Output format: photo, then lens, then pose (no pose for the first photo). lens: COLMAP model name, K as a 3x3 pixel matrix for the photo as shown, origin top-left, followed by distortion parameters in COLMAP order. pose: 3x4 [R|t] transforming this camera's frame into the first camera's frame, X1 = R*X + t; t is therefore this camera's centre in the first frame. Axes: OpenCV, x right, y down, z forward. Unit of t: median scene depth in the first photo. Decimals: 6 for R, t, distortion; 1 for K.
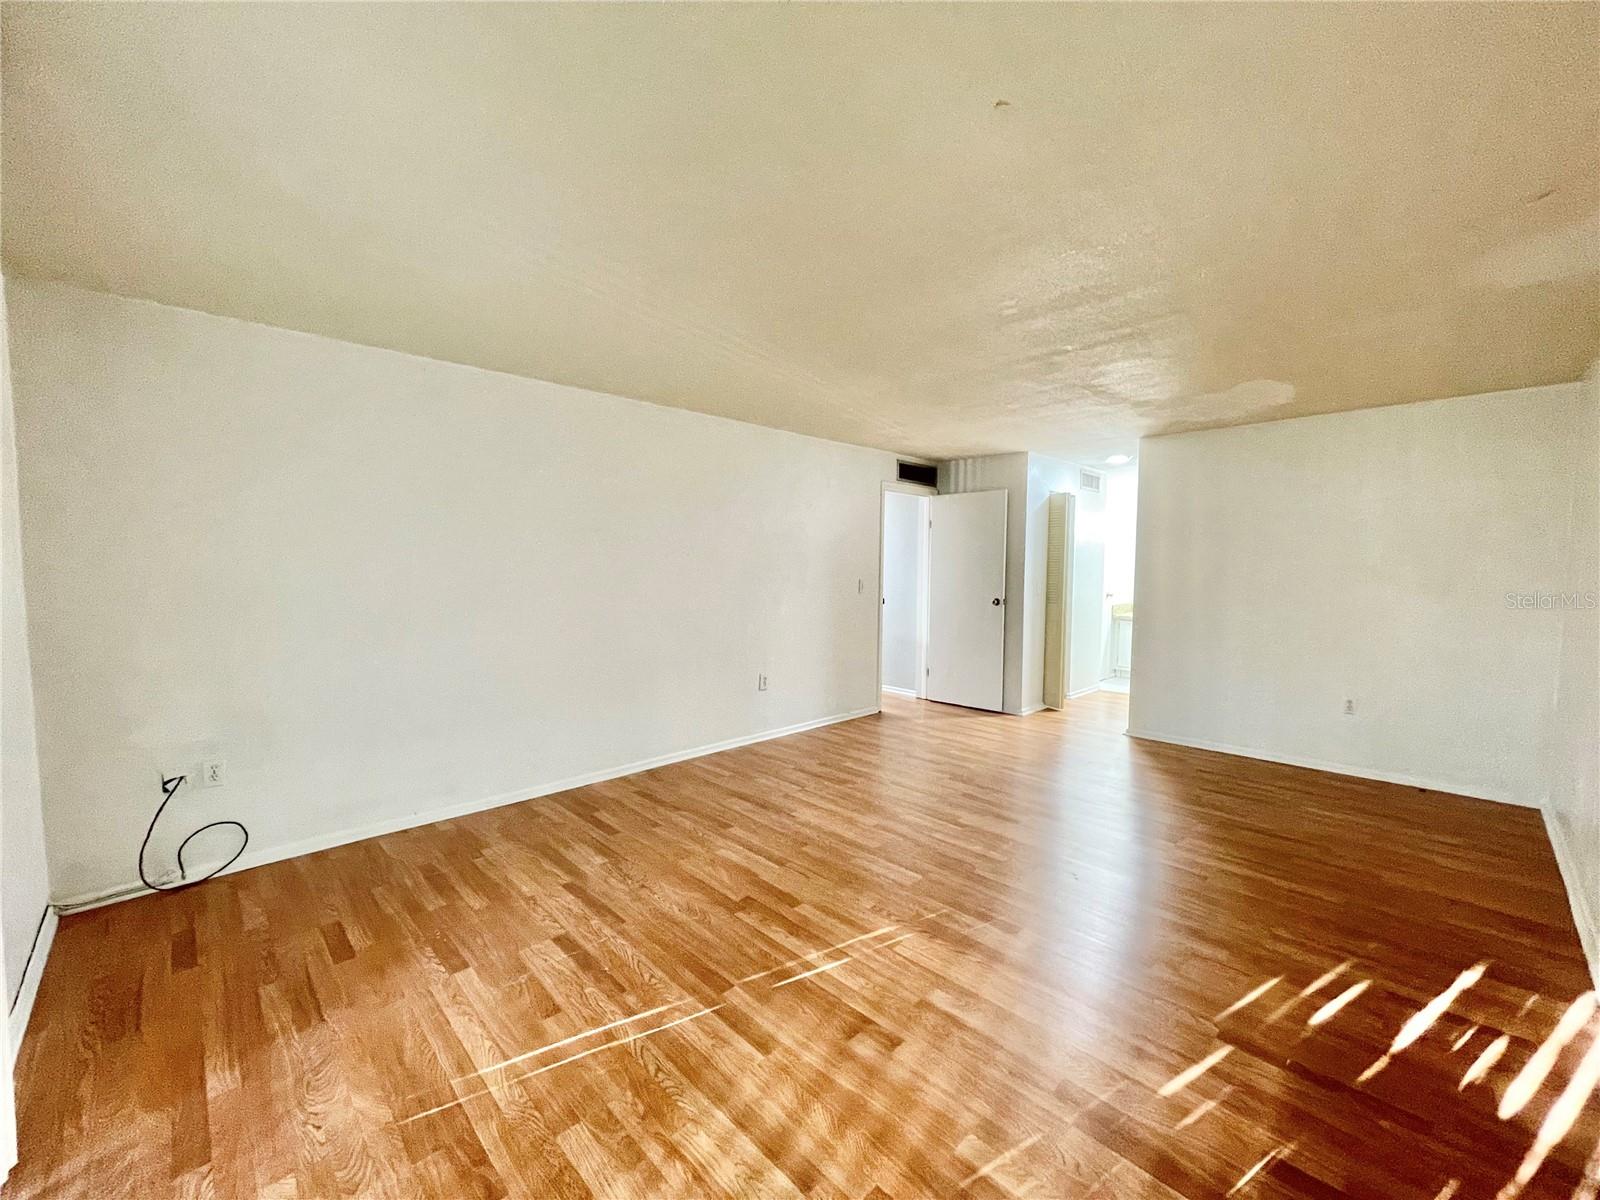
lens RADIAL K [[644.3, 0, 793.4], [0, 644.3, 609.0], [0, 0, 1]] dist [0.002525, -0.004713]
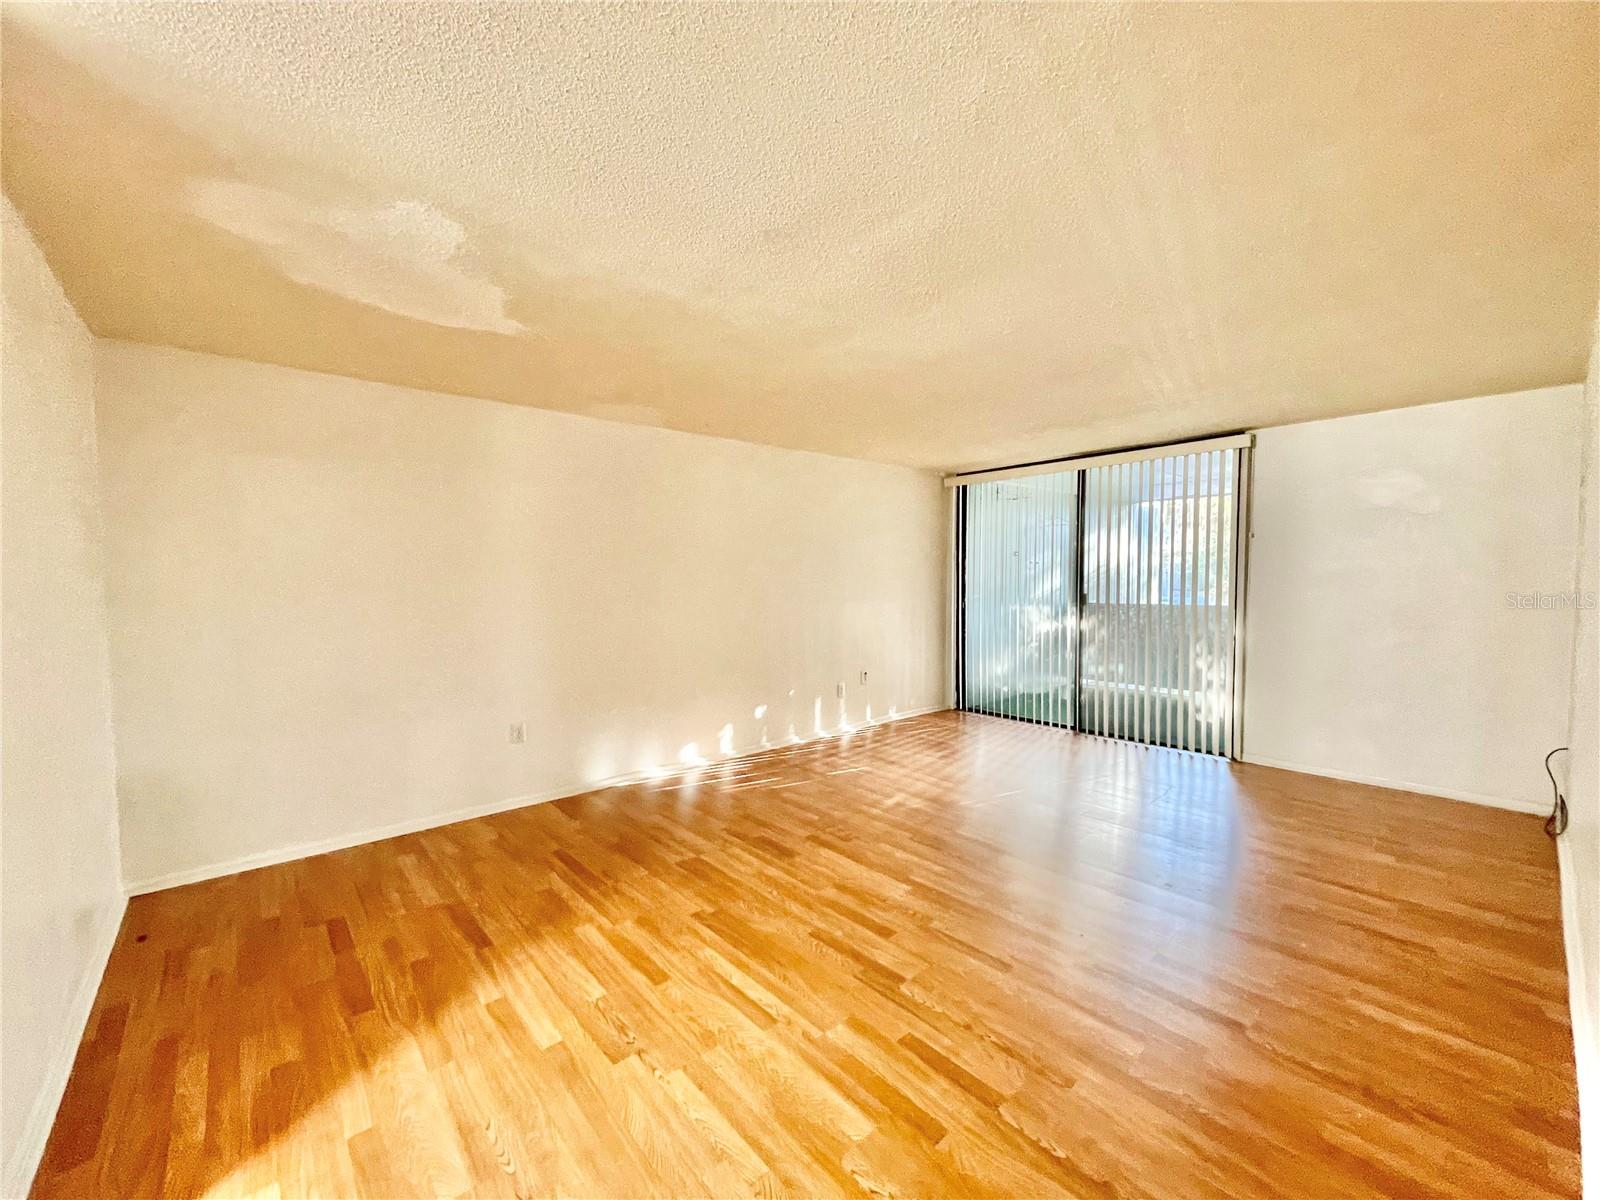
lens RADIAL K [[644.3, 0, 793.4], [0, 644.3, 609.0], [0, 0, 1]] dist [0.002525, -0.004713]
pose [[-0.998483, 0.002473, 0.054996, 0.350591], [0.008916, 0.993065, 0.117227, -0.118638], [-0.054325, 0.117539, -0.991581, 1.747399]]
